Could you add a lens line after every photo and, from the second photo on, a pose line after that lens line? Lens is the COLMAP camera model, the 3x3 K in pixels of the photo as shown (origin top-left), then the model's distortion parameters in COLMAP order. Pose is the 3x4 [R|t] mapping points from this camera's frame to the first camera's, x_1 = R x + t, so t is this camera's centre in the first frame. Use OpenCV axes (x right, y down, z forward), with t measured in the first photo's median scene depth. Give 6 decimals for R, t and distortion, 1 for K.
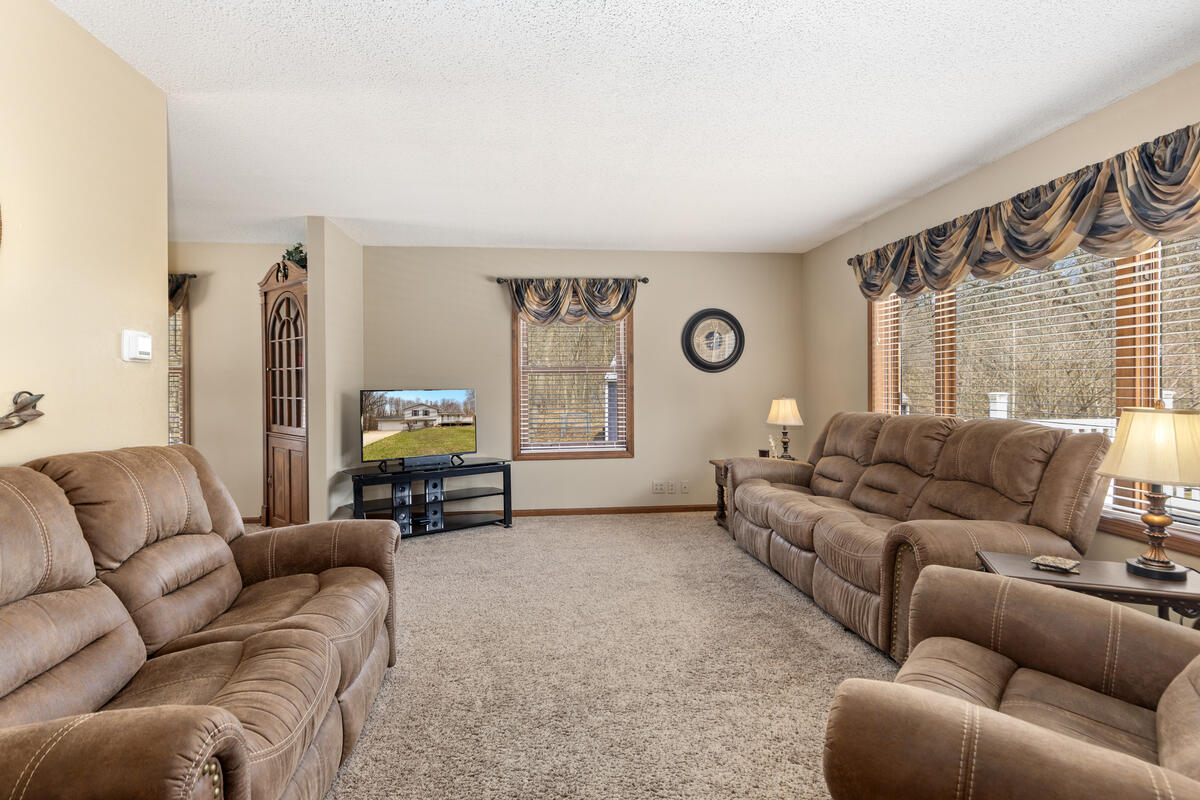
lens RADIAL K [[583.0, 0, 586.4], [0, 583.0, 378.1], [0, 0, 1]] dist [-0.001320, -0.000934]
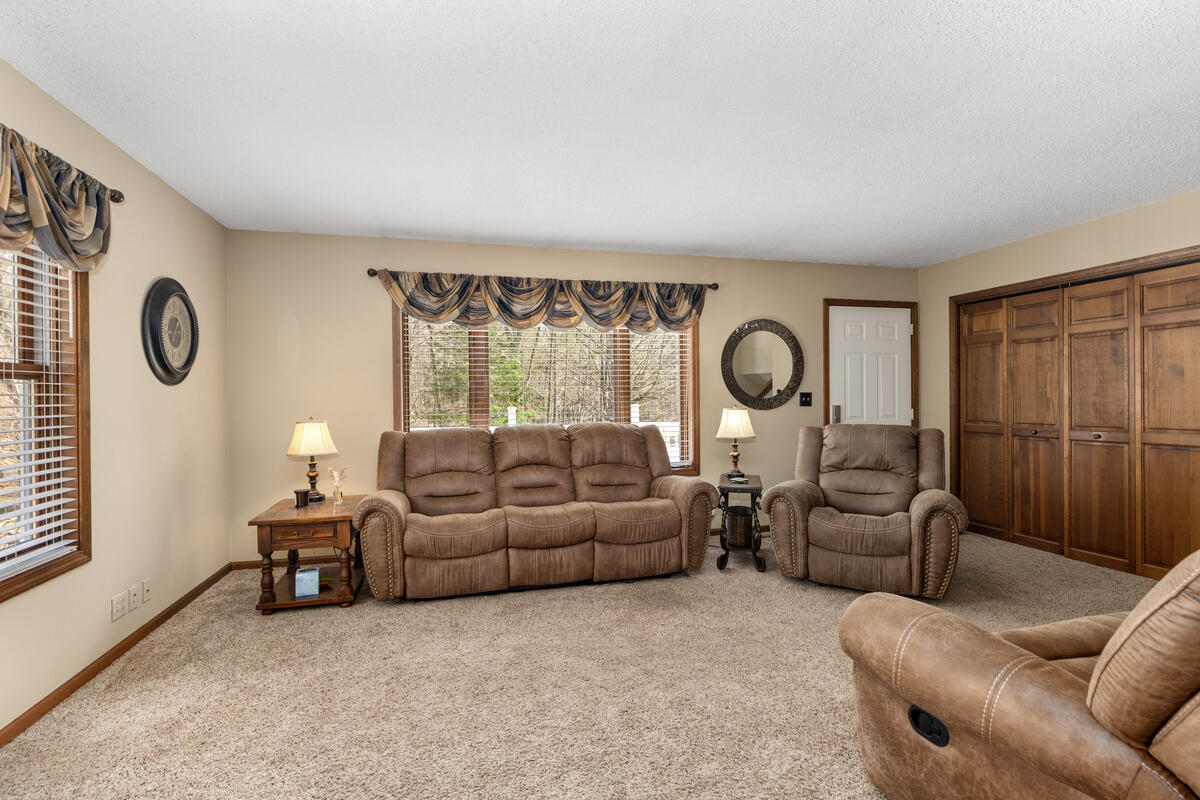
lens RADIAL K [[583.0, 0, 593.5], [0, 583.0, 403.4], [0, 0, 1]] dist [-0.001320, -0.000934]
pose [[-0.156351, -0.001596, 0.987700, -0.484606], [-0.000742, 0.999999, 0.001498, 0.009080], [-0.987701, -0.000499, -0.156352, 0.722183]]
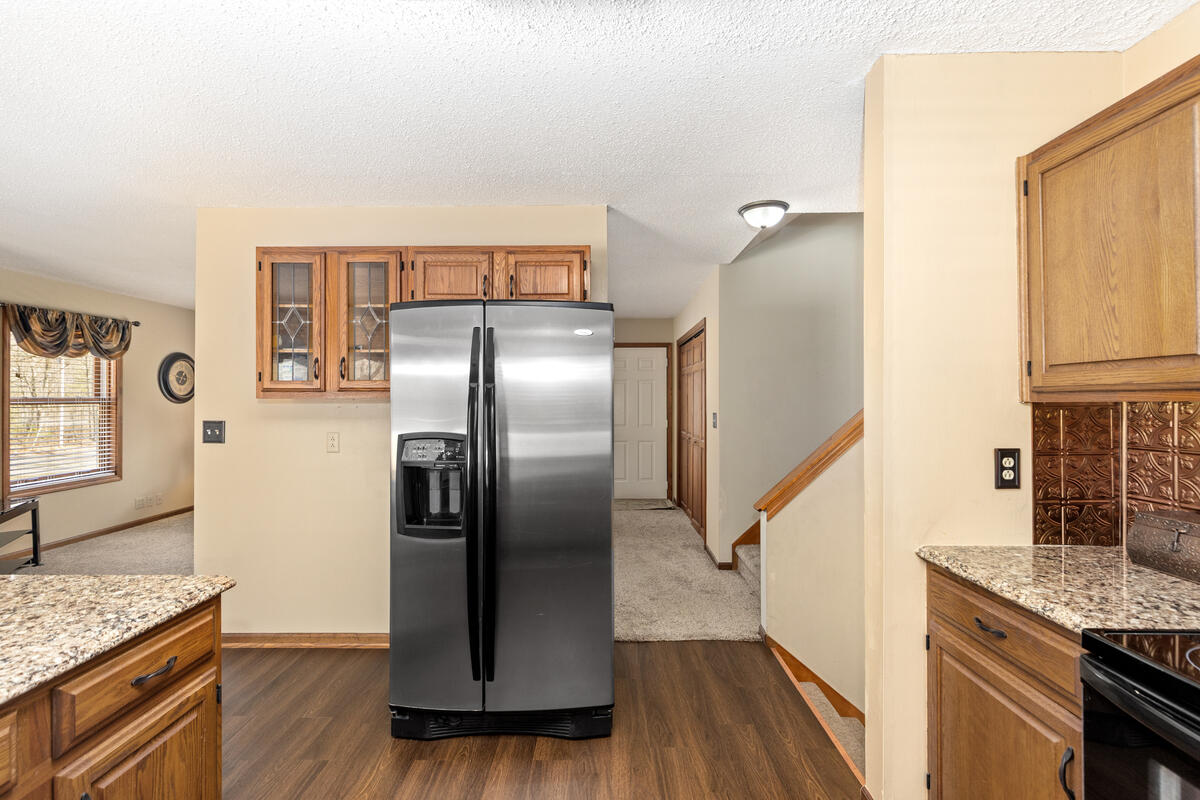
lens RADIAL K [[548.9, 0, 598.2], [0, 548.9, 398.3], [0, 0, 1]] dist [-0.002530, -0.000442]
pose [[0.104953, 0.000609, 0.994477, -0.939465], [-0.012696, 0.999919, 0.000728, -0.034833], [-0.994396, -0.012703, 0.104952, -0.022045]]
